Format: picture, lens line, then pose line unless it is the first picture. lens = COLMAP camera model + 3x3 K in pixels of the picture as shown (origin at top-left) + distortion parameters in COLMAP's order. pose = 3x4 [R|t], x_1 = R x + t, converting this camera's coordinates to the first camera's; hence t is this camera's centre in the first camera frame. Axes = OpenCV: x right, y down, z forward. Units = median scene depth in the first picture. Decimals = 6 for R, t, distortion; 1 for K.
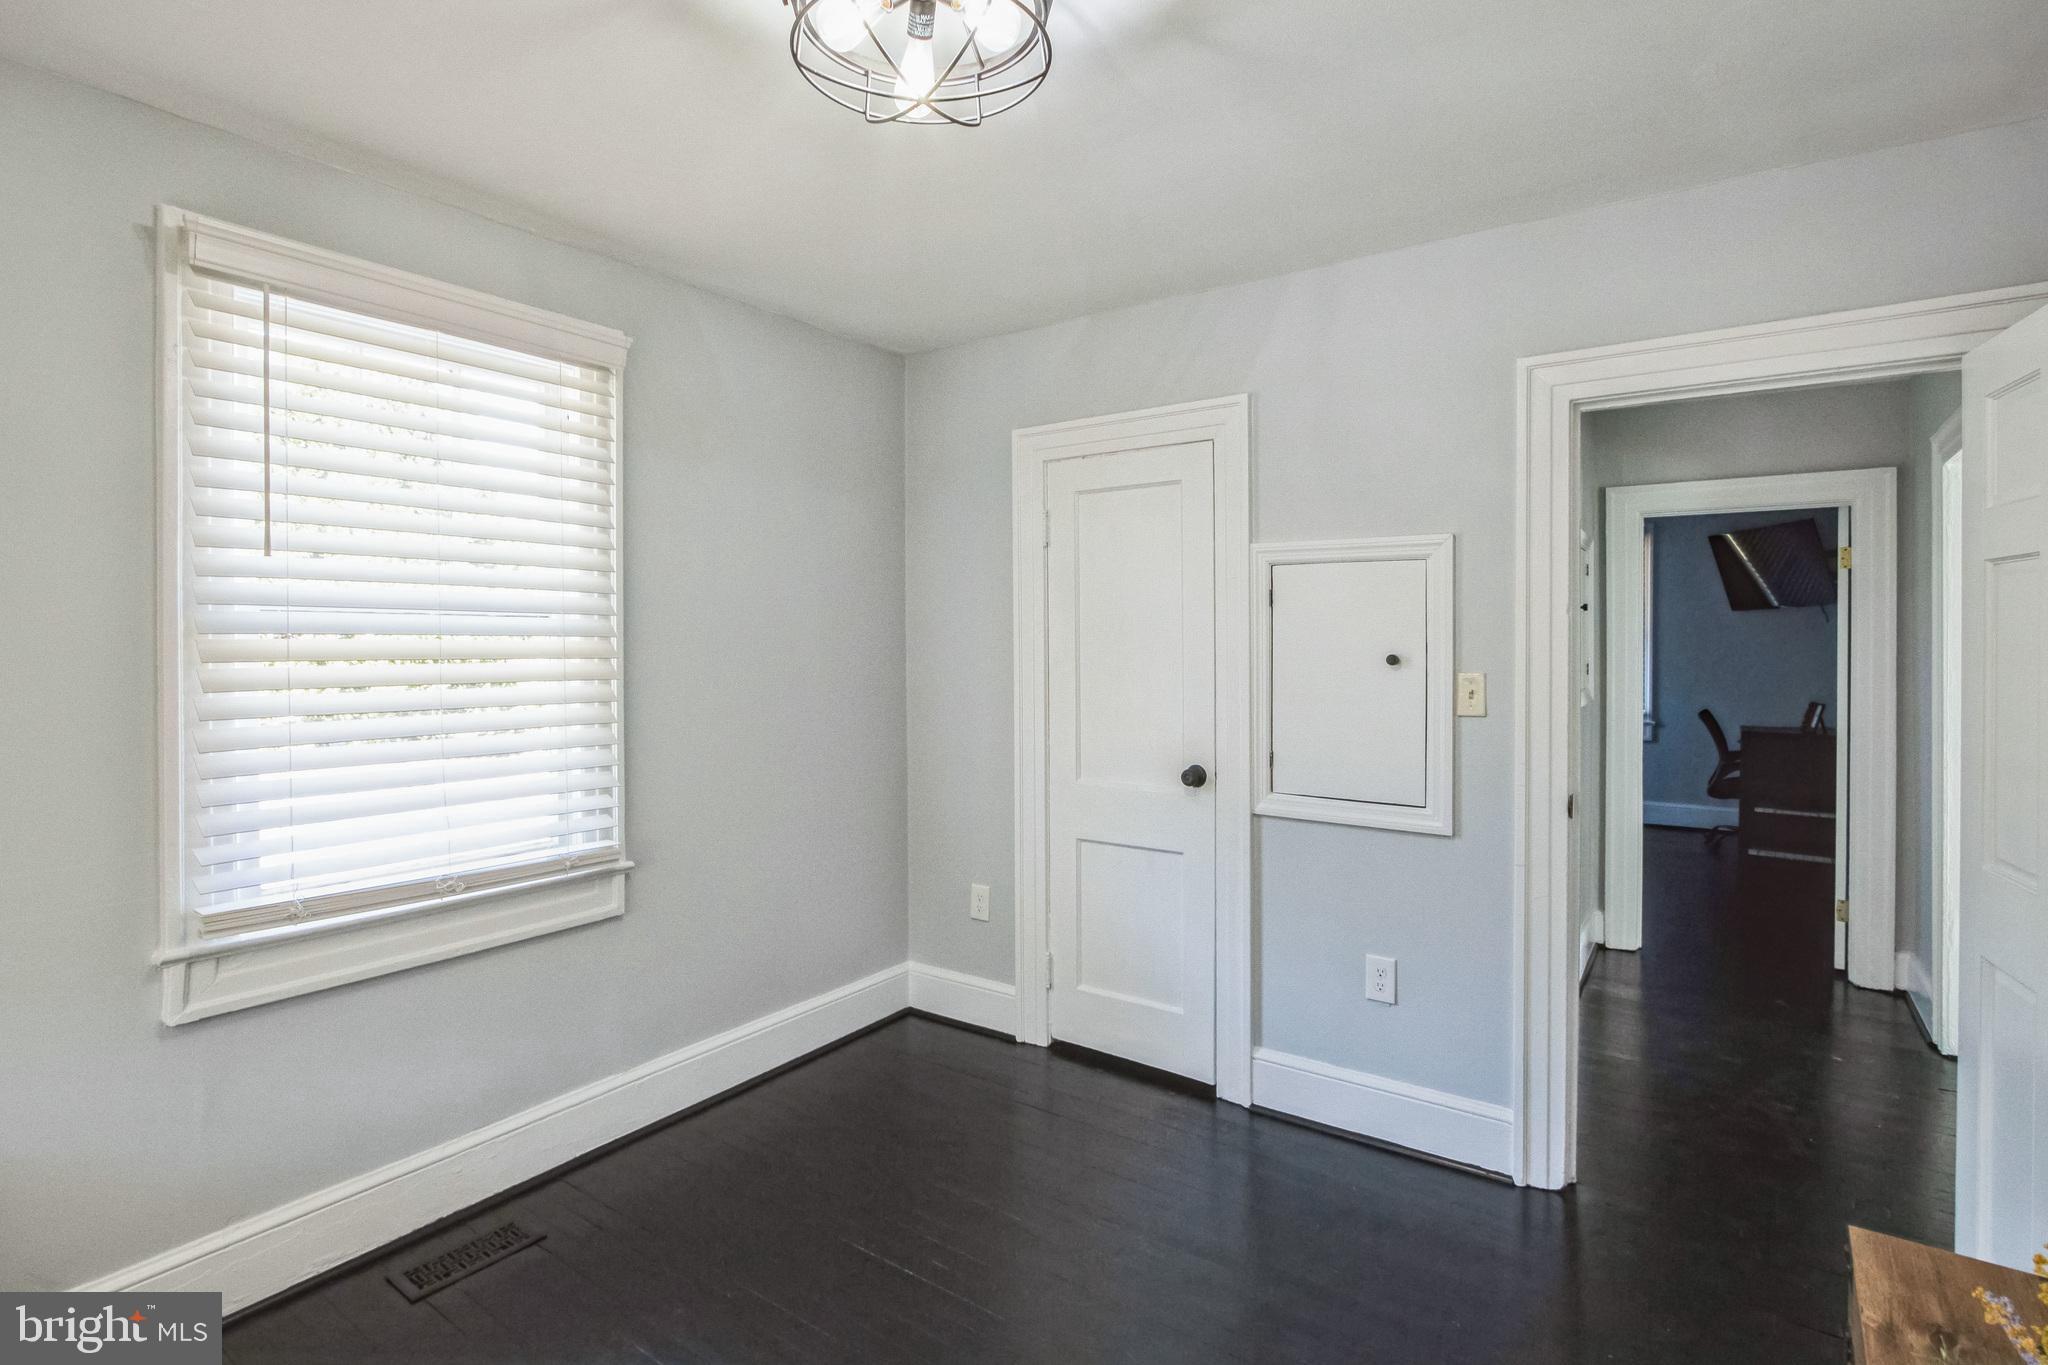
lens RADIAL K [[973.8, 0, 1025.1], [0, 973.8, 672.4], [0, 0, 1]] dist [-0.008396, 0.002423]
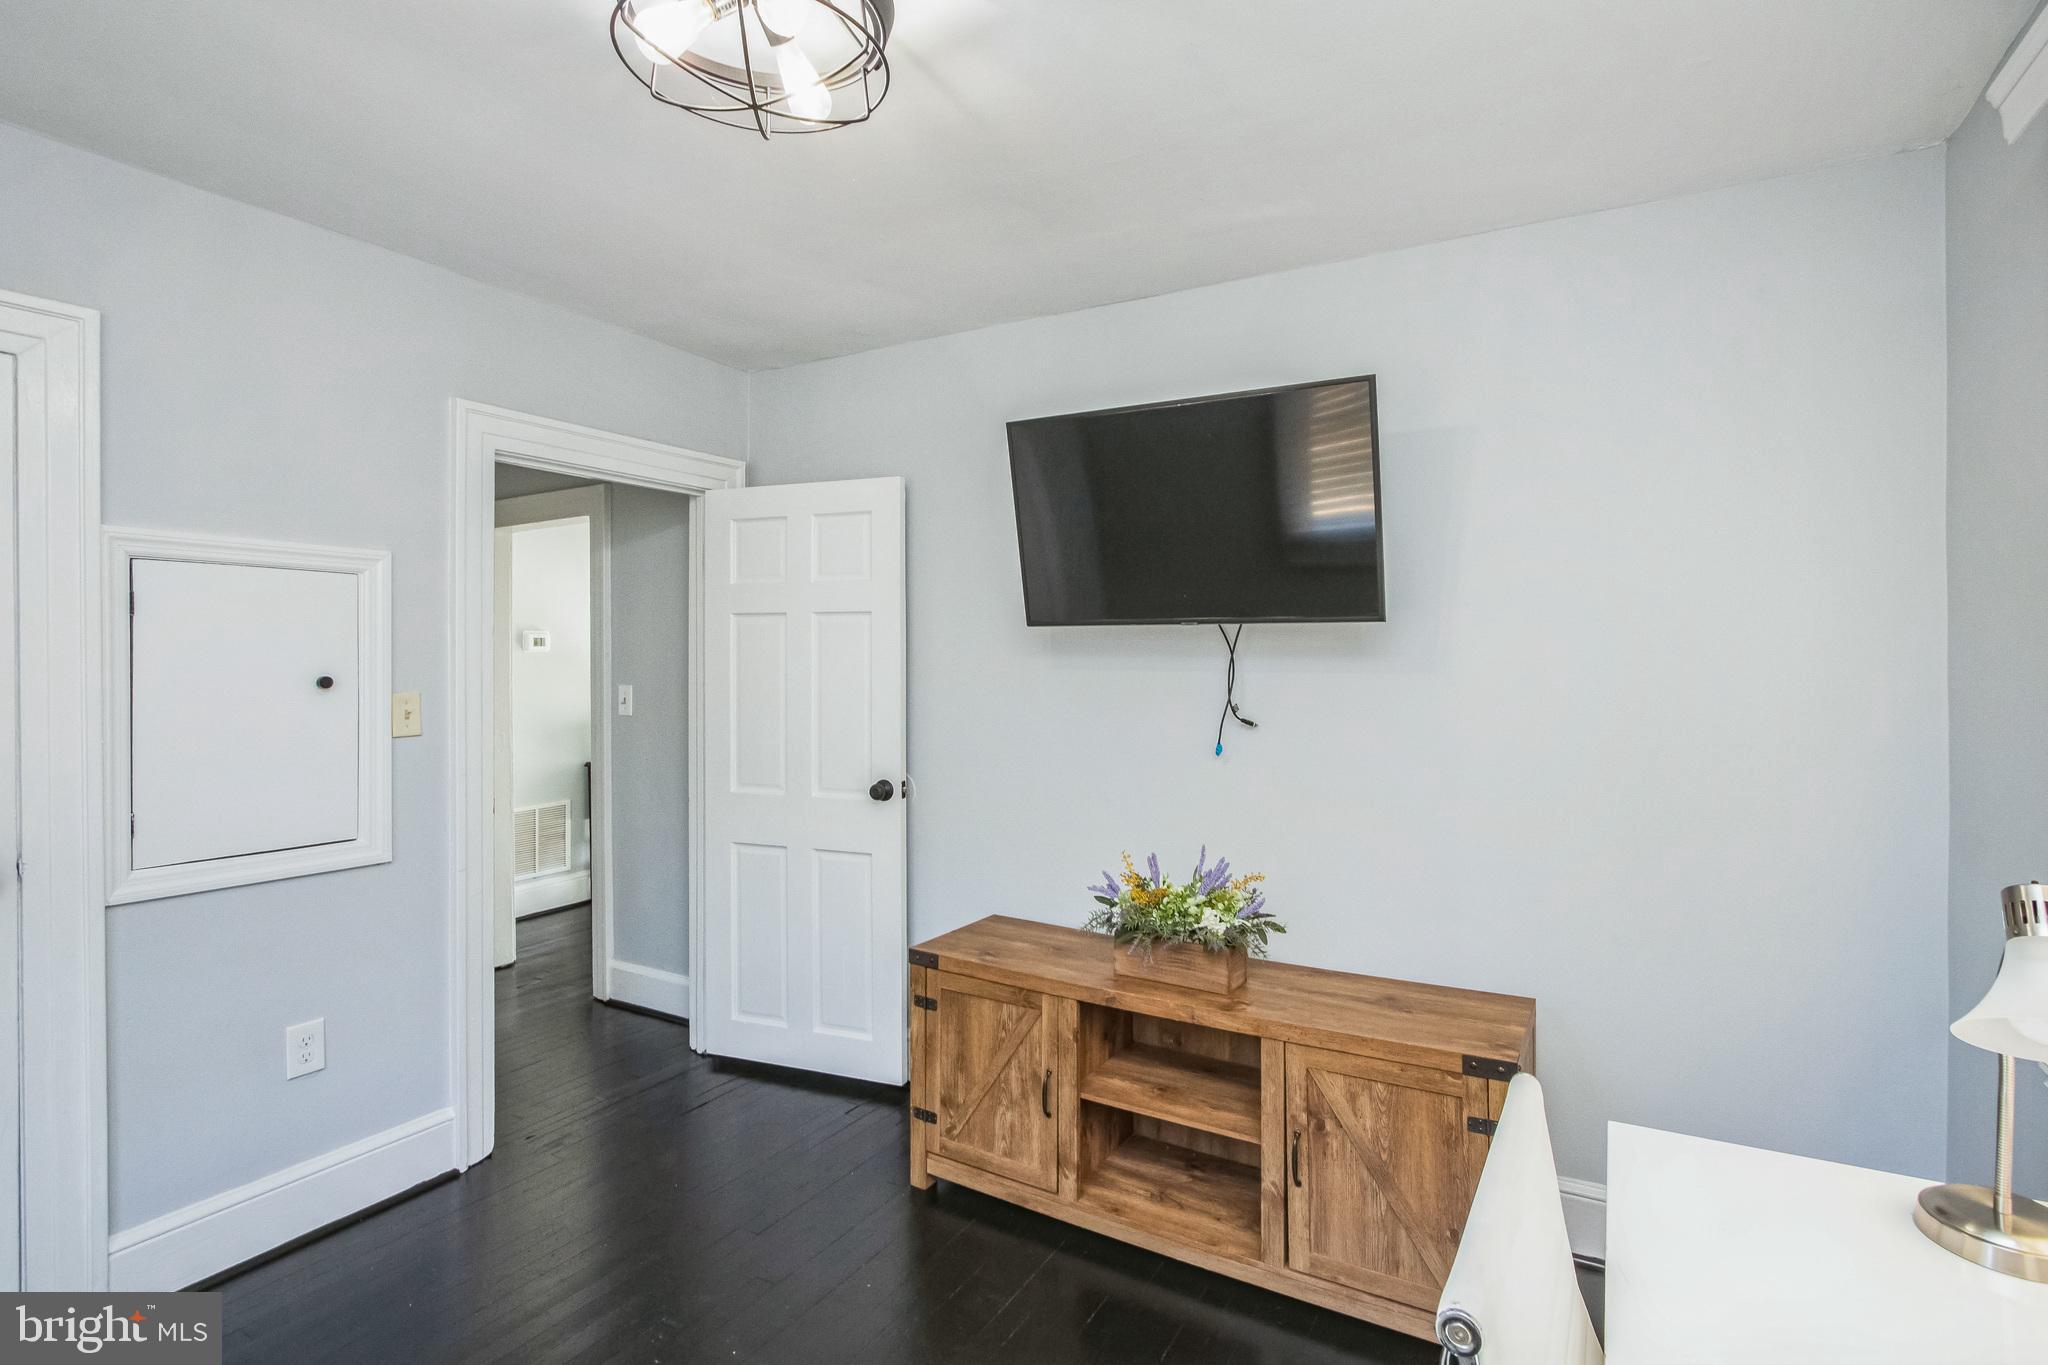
lens RADIAL K [[973.8, 0, 1024.2], [0, 973.8, 684.3], [0, 0, 1]] dist [-0.008396, 0.002423]
pose [[-0.055429, -0.021997, 0.998220, -0.564032], [0.041382, 0.998848, 0.024309, -0.006166], [-0.997605, 0.042656, -0.054455, 0.413512]]
